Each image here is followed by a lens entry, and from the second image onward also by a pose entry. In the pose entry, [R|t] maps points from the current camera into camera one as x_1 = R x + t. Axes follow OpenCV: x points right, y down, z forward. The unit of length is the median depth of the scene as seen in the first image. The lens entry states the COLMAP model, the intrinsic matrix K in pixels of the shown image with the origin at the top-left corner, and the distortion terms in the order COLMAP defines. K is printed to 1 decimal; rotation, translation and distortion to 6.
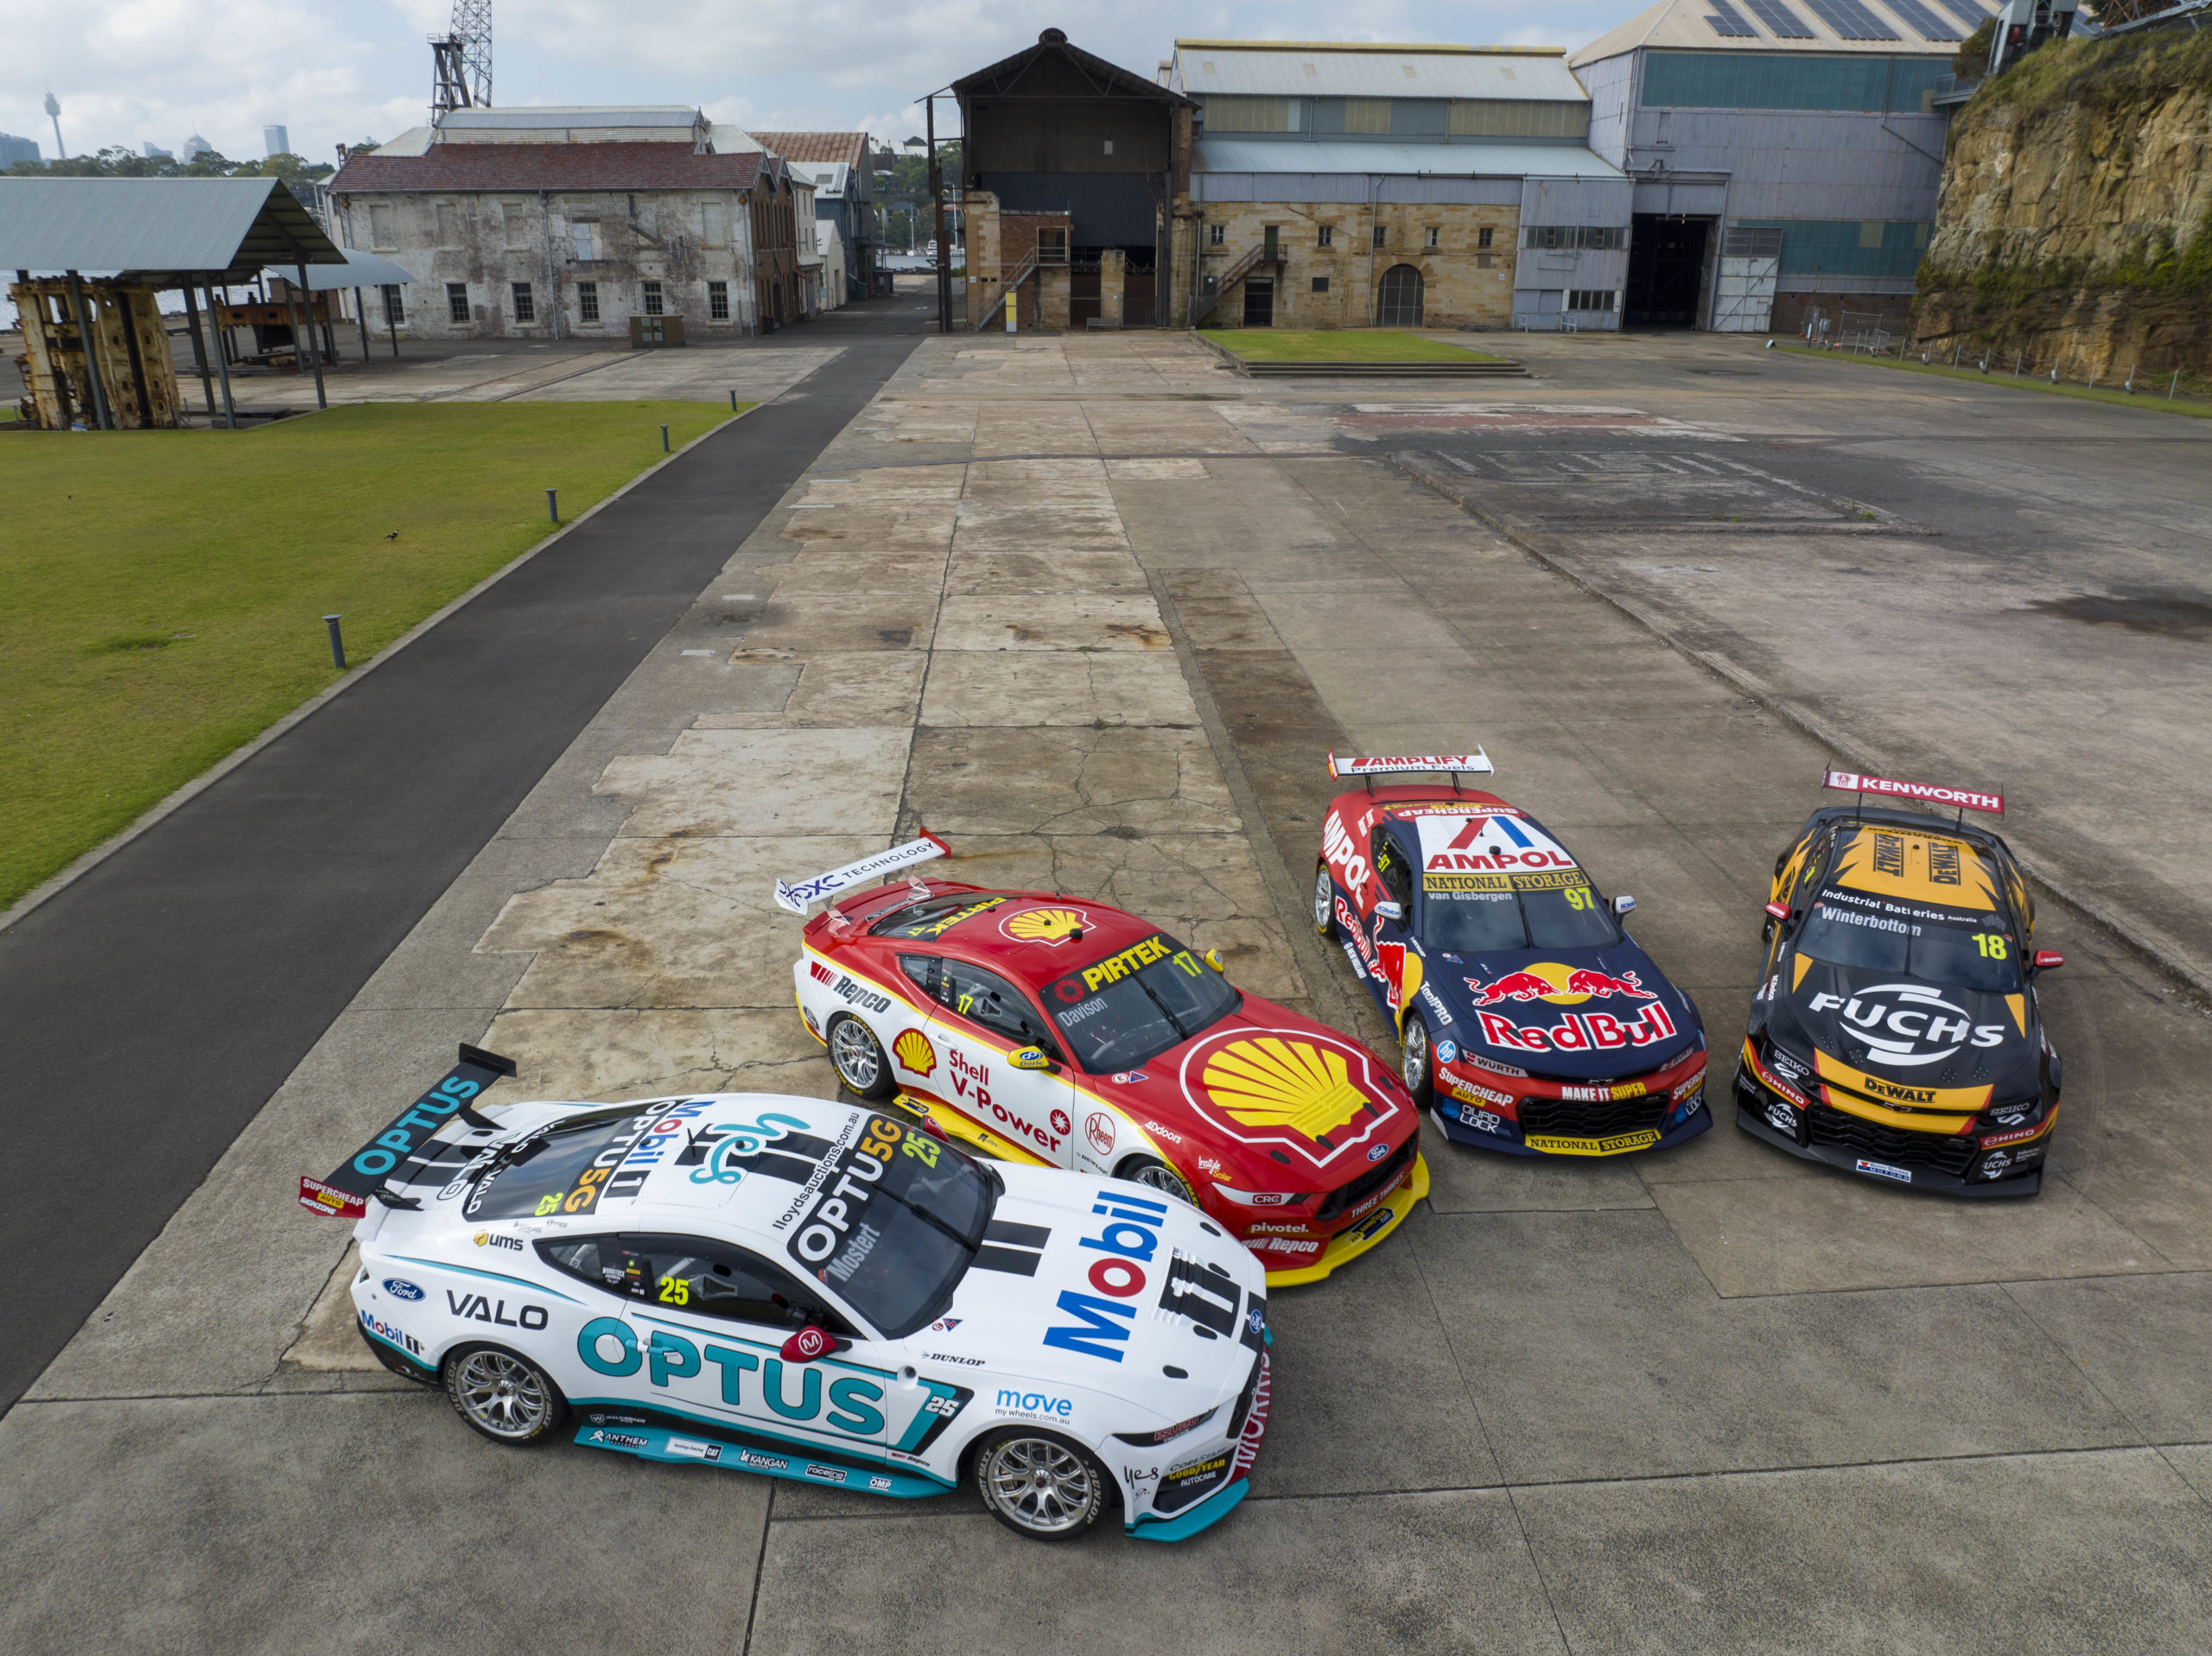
lens RADIAL K [[1555.9, 0, 1100.1], [0, 1555.9, 816.8], [0, 0, 1]] dist [-0.040864, 0.009295]
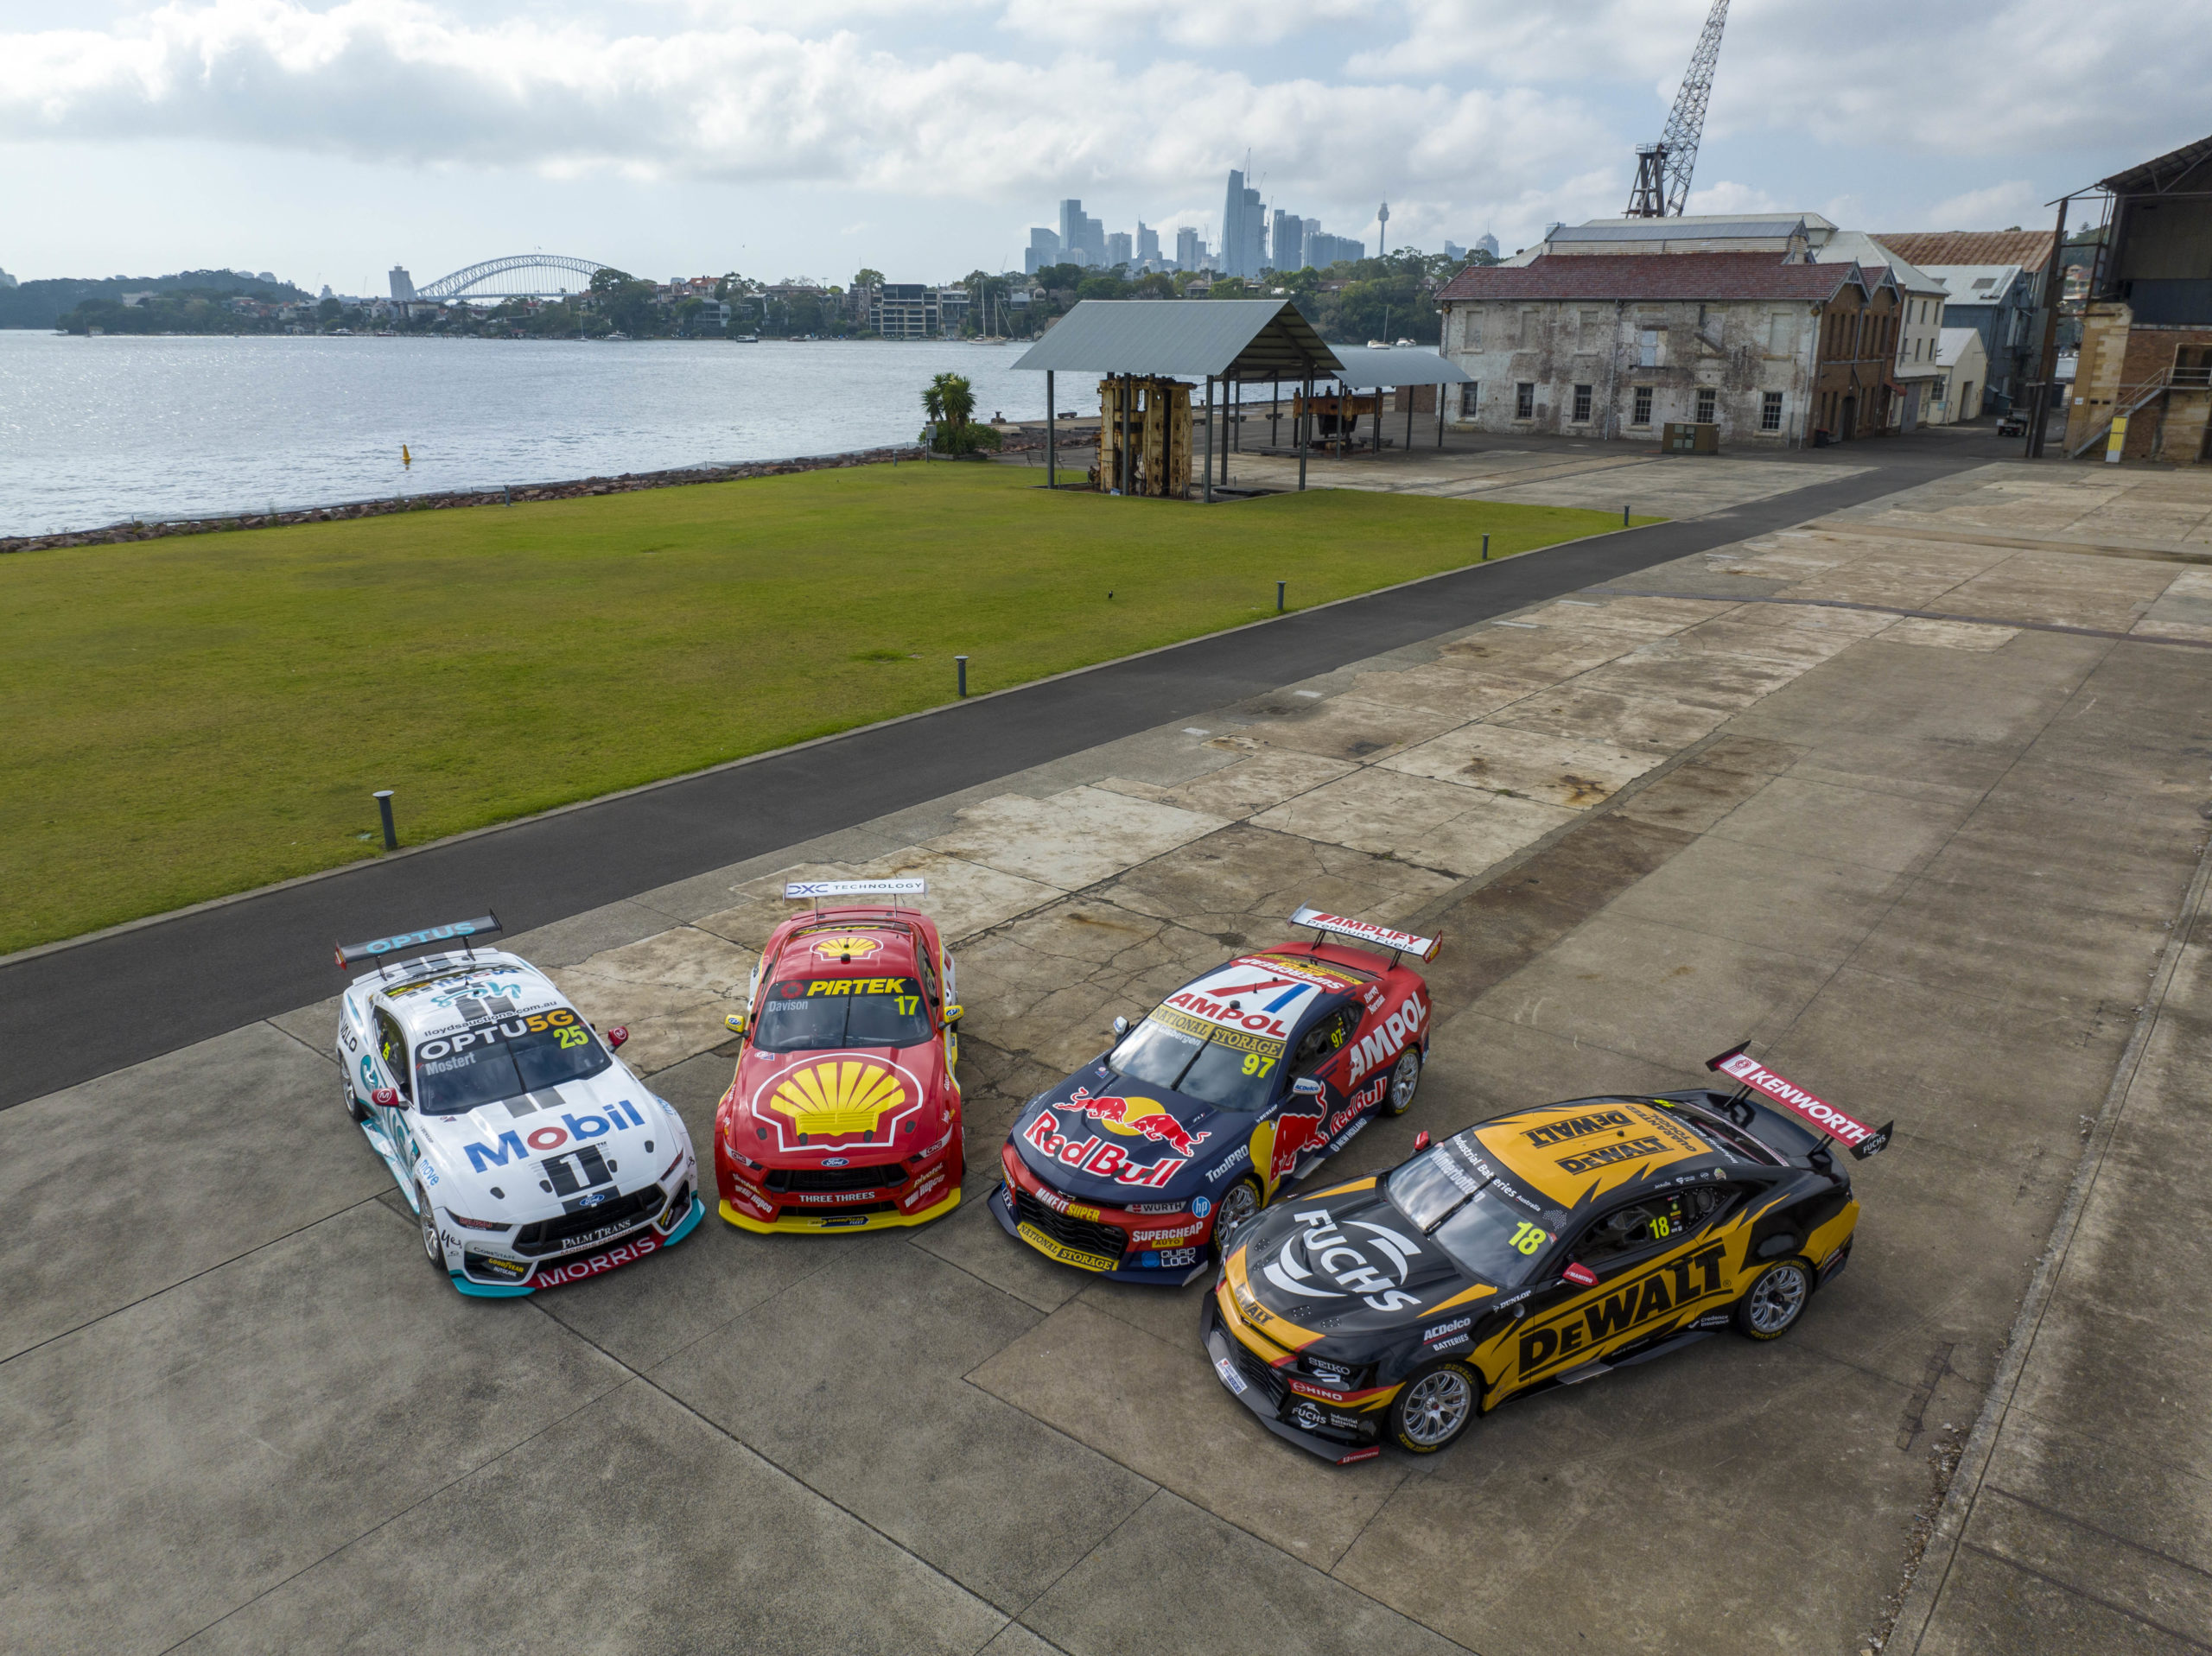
lens RADIAL K [[1555.9, 0, 1098.4], [0, 1555.9, 822.0], [0, 0, 1]] dist [-0.040864, 0.009295]
pose [[0.744739, 0.204040, -0.635399, 0.492483], [-0.235356, 0.971241, 0.036031, -0.069281], [0.624477, 0.122711, 0.771343, 0.050190]]
